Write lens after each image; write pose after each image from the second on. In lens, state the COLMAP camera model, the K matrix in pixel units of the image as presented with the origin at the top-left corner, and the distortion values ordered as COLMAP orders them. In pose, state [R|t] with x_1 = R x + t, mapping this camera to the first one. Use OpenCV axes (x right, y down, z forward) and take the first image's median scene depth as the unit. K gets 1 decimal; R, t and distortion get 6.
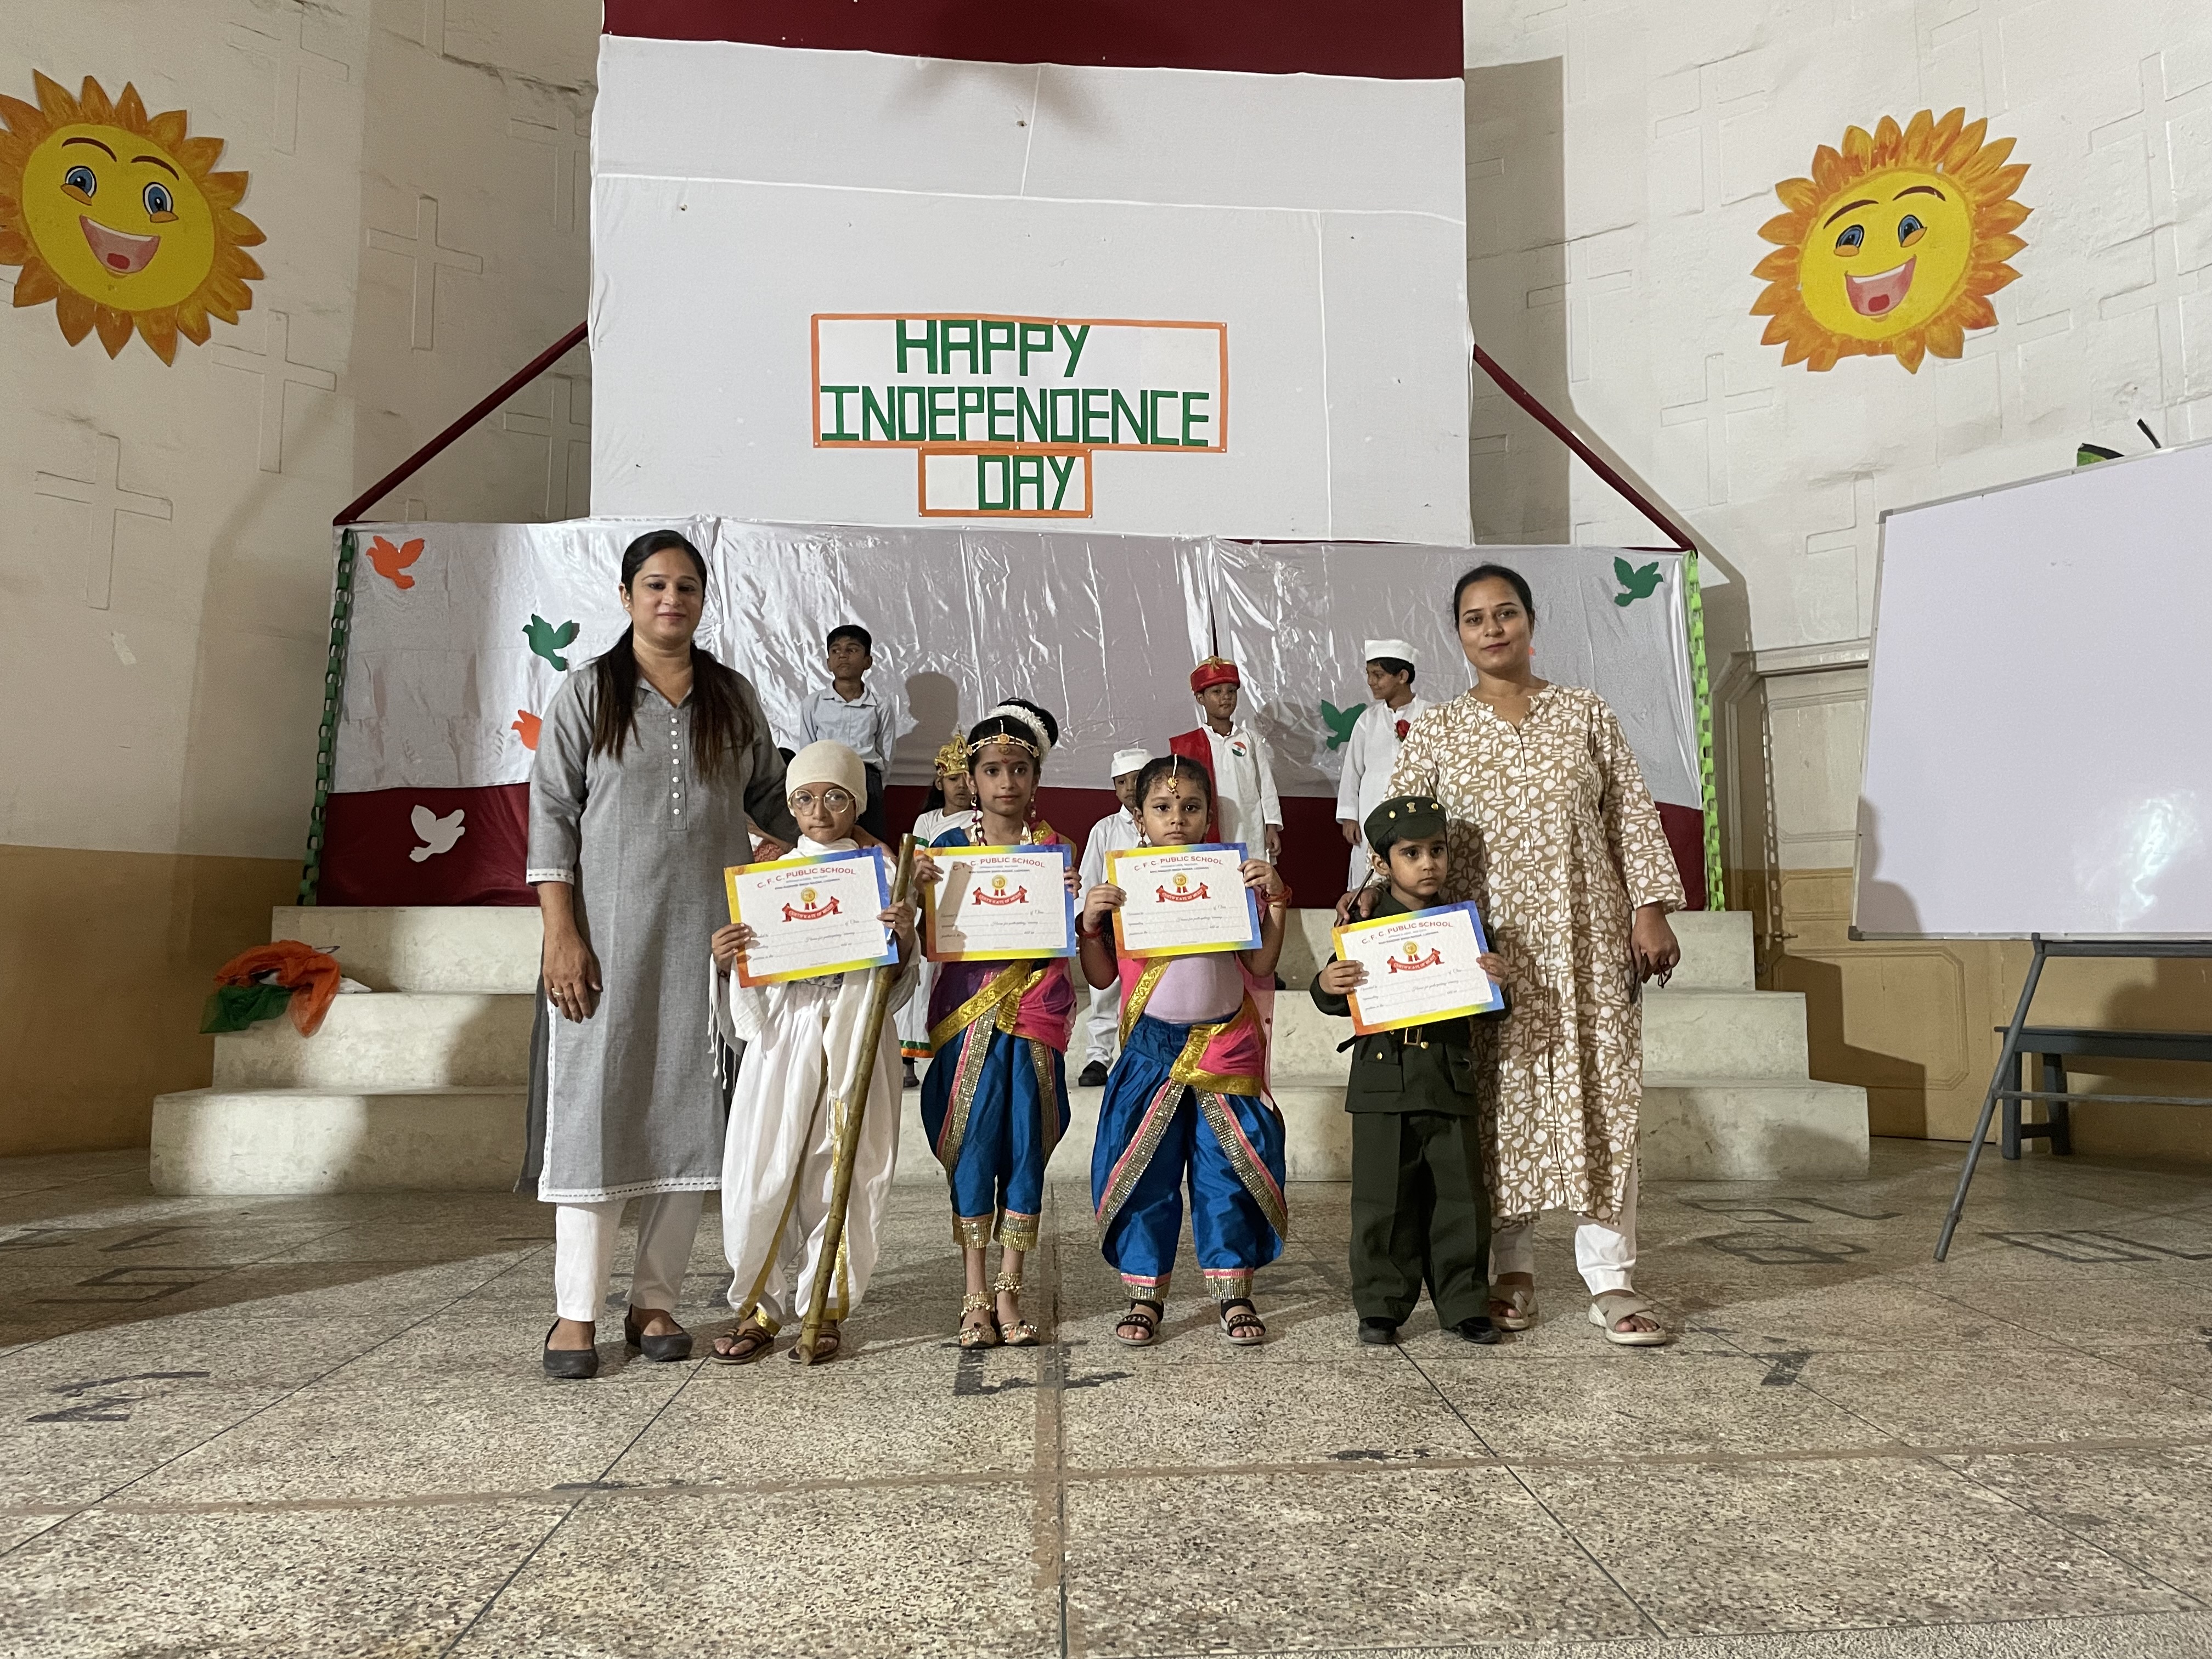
lens RADIAL K [[1692.4, 0, 1119.8], [0, 1692.4, 809.8], [0, 0, 1]] dist [0.084329, -0.123724]
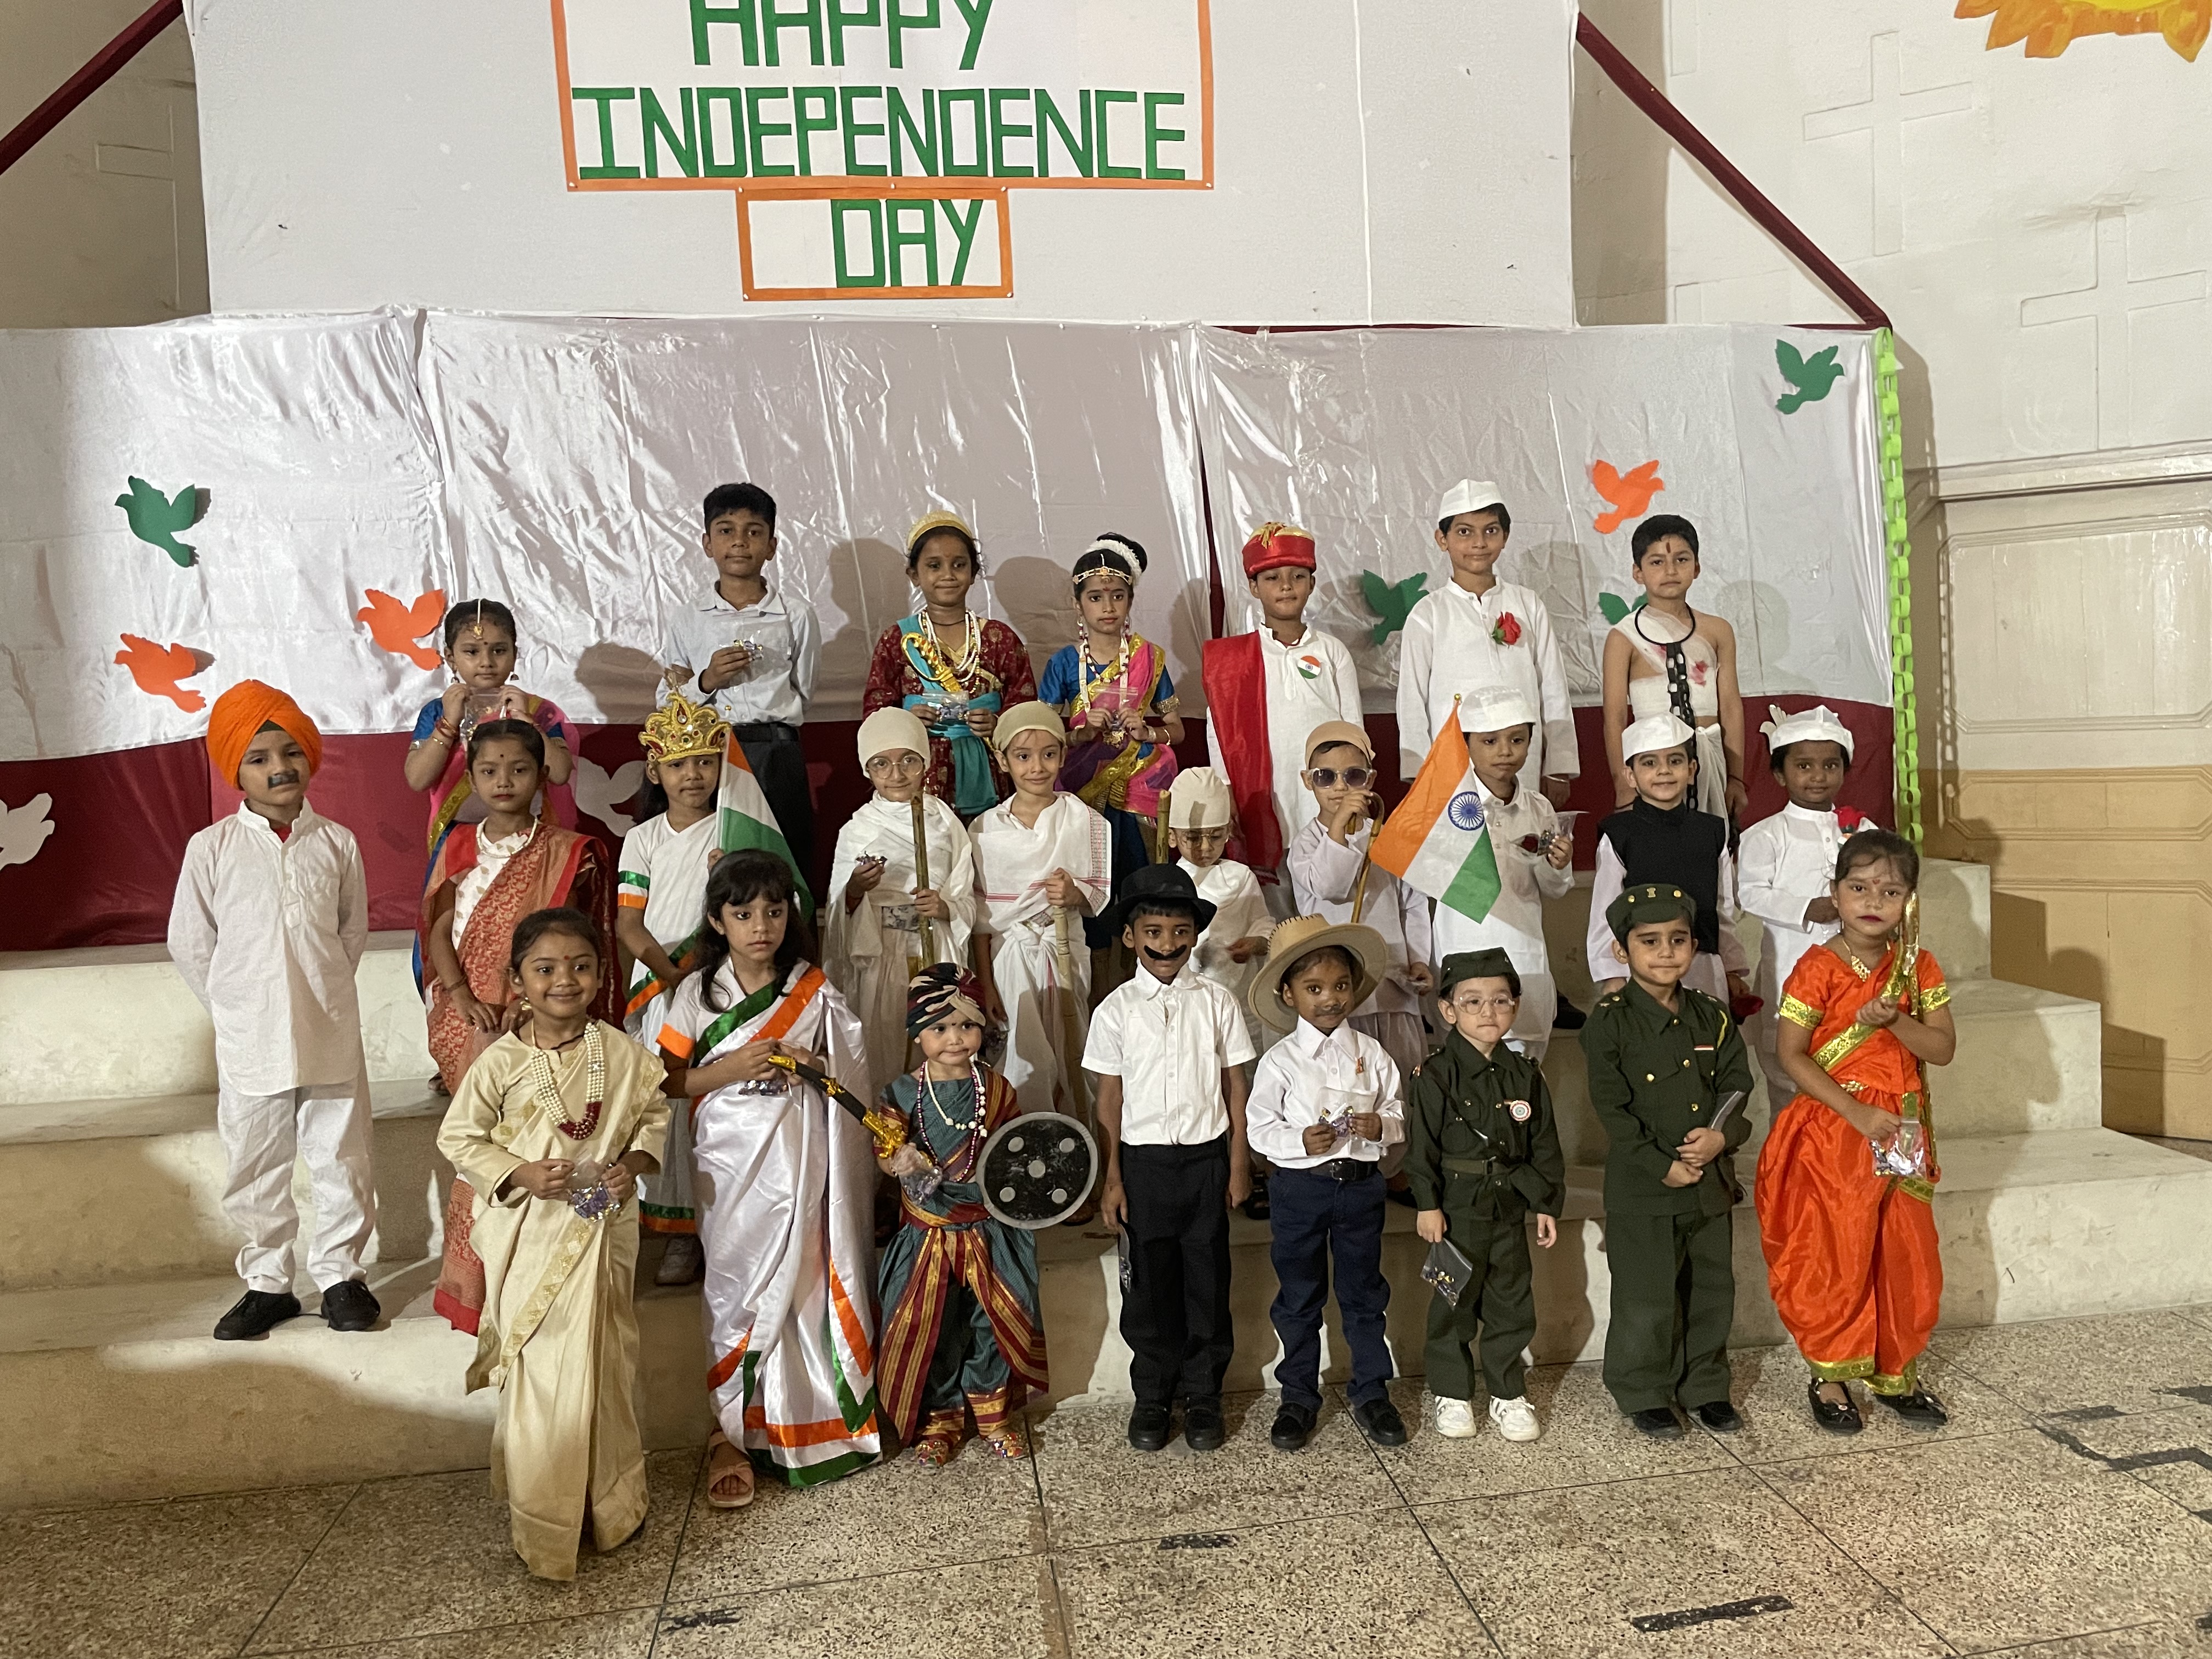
lens RADIAL K [[1704.9, 0, 1097.1], [0, 1704.9, 814.9], [0, 0, 1]] dist [0.065641, -0.097967]
pose [[0.996673, -0.041562, 0.070111, -0.038297], [0.031078, 0.989017, 0.144495, -0.069299], [-0.075346, -0.141836, 0.987019, 0.318418]]
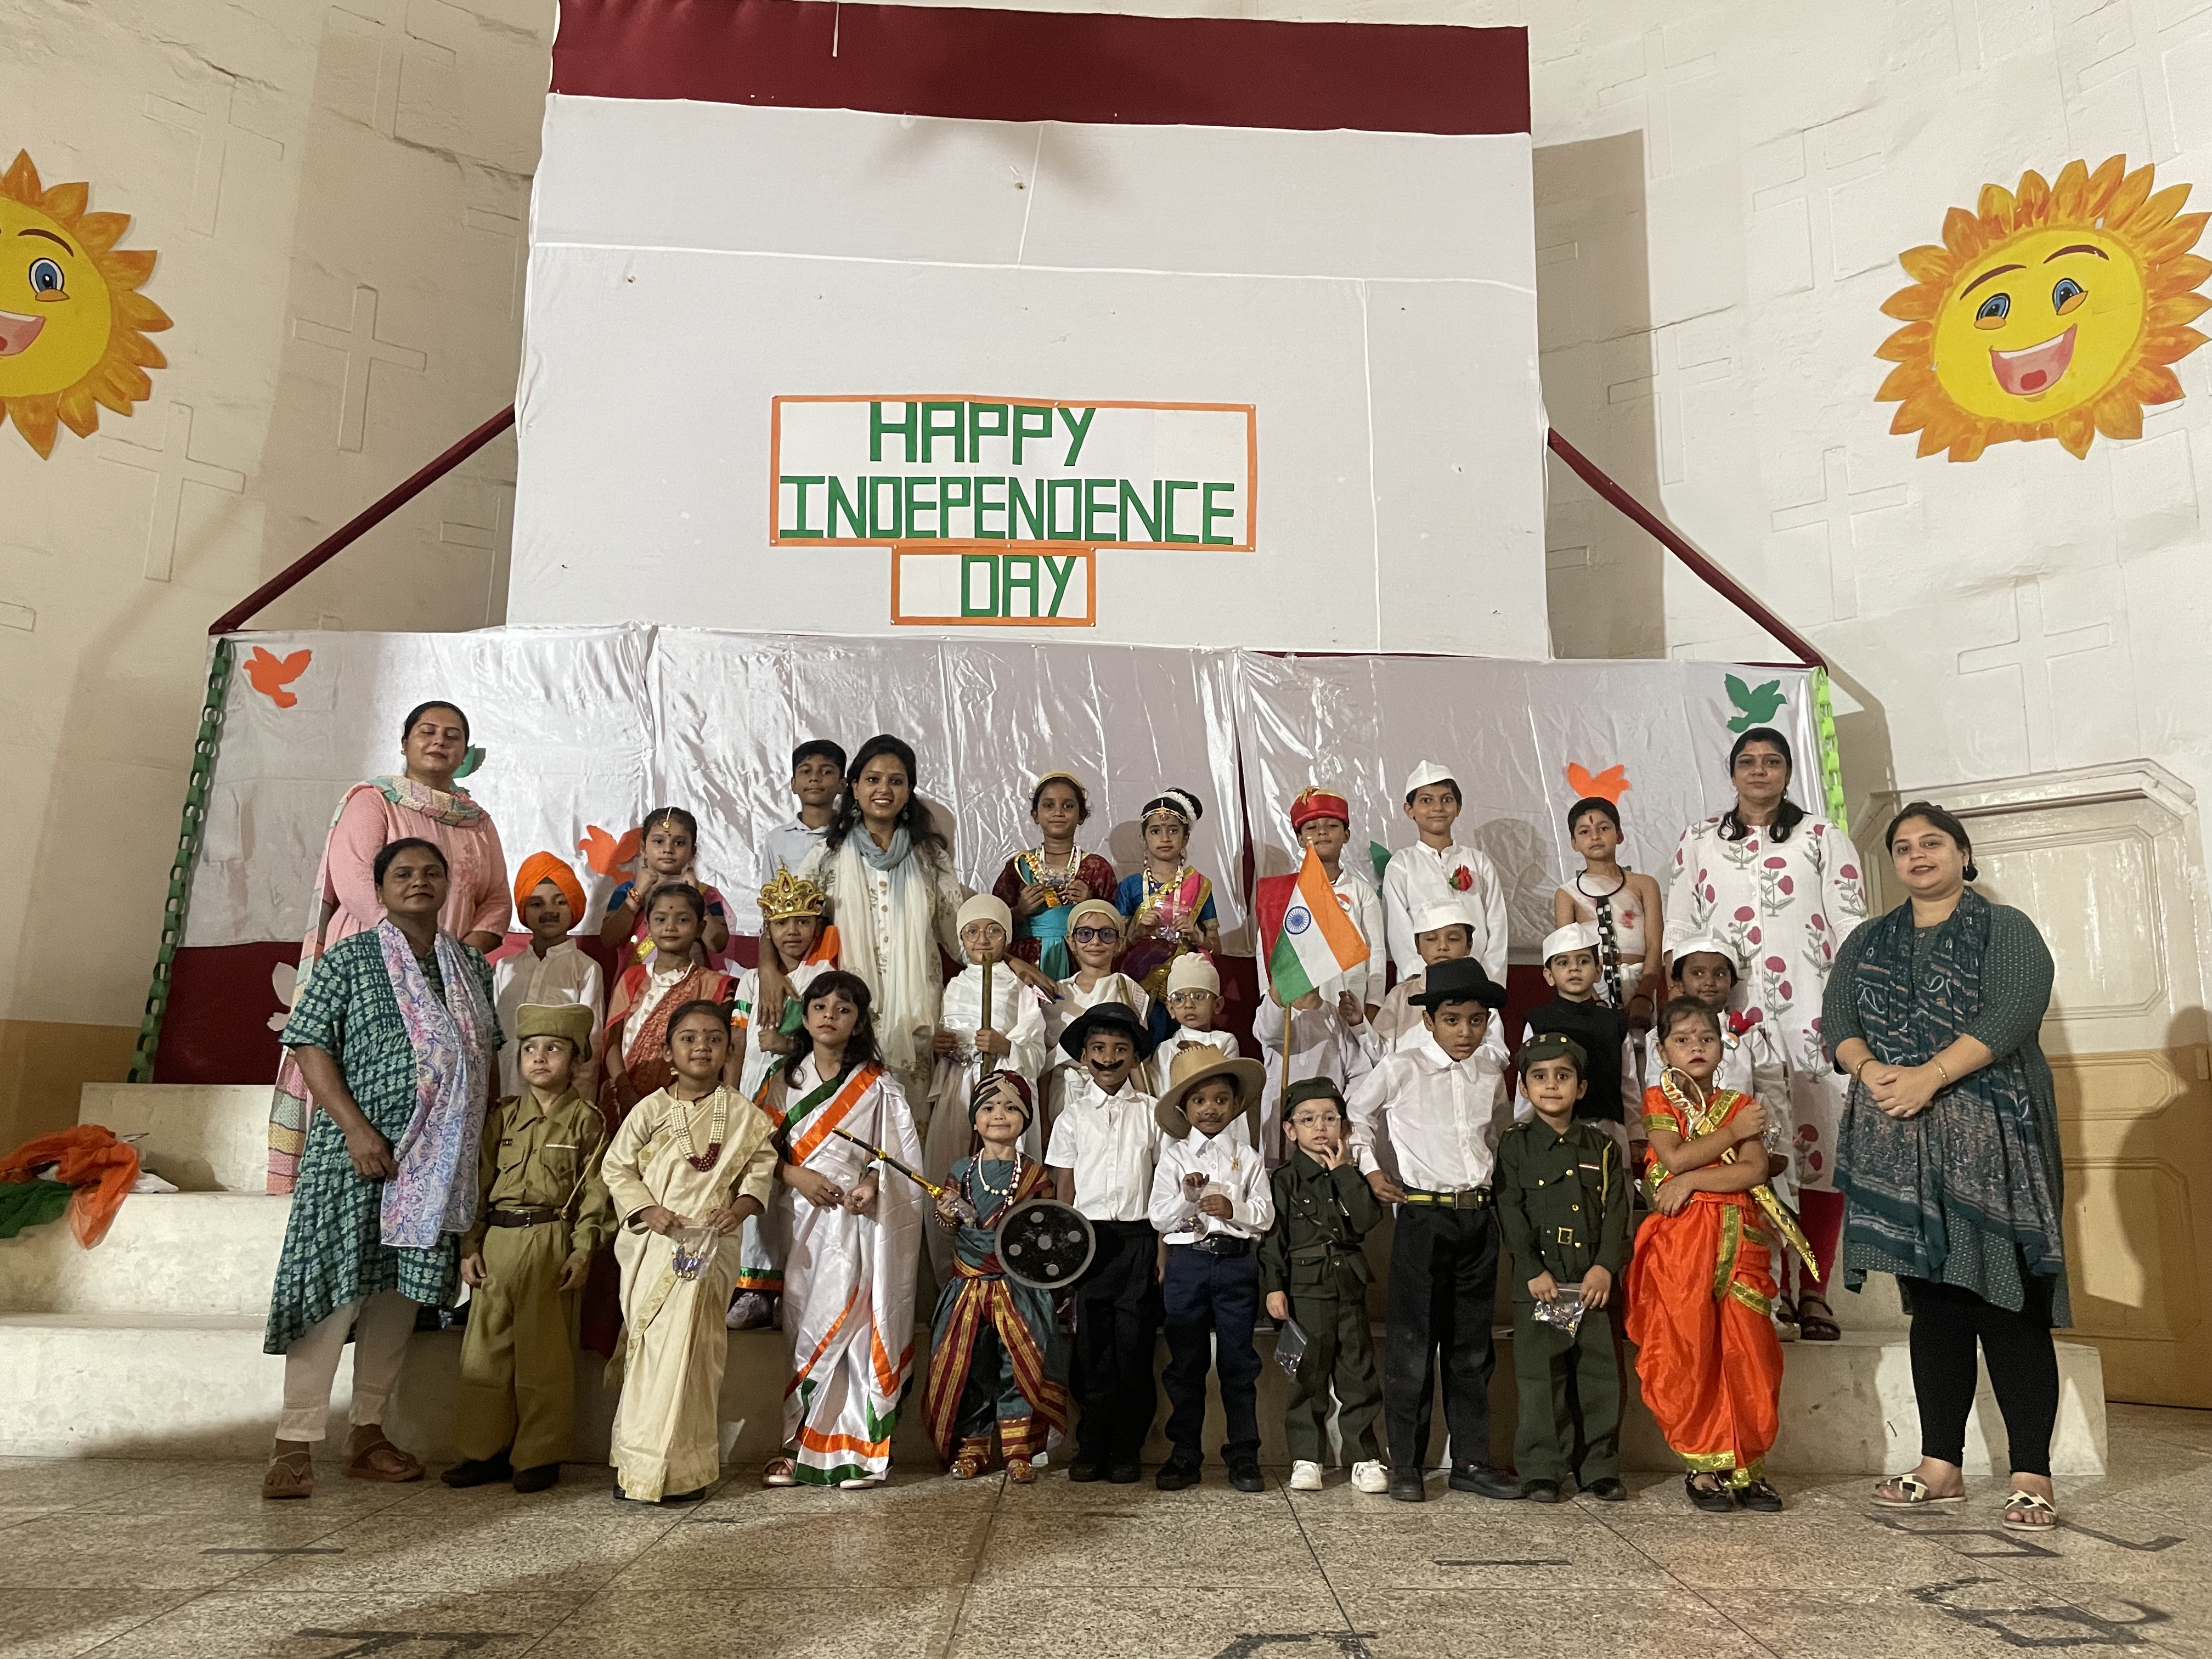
lens RADIAL K [[1692.4, 0, 1109.2], [0, 1692.4, 814.4], [0, 0, 1]] dist [0.084329, -0.123724]
pose [[0.998867, 0.002916, -0.047504, 0.030881], [-0.007982, 0.994248, -0.106806, 0.010986], [0.046919, 0.107064, 0.993144, 0.171296]]
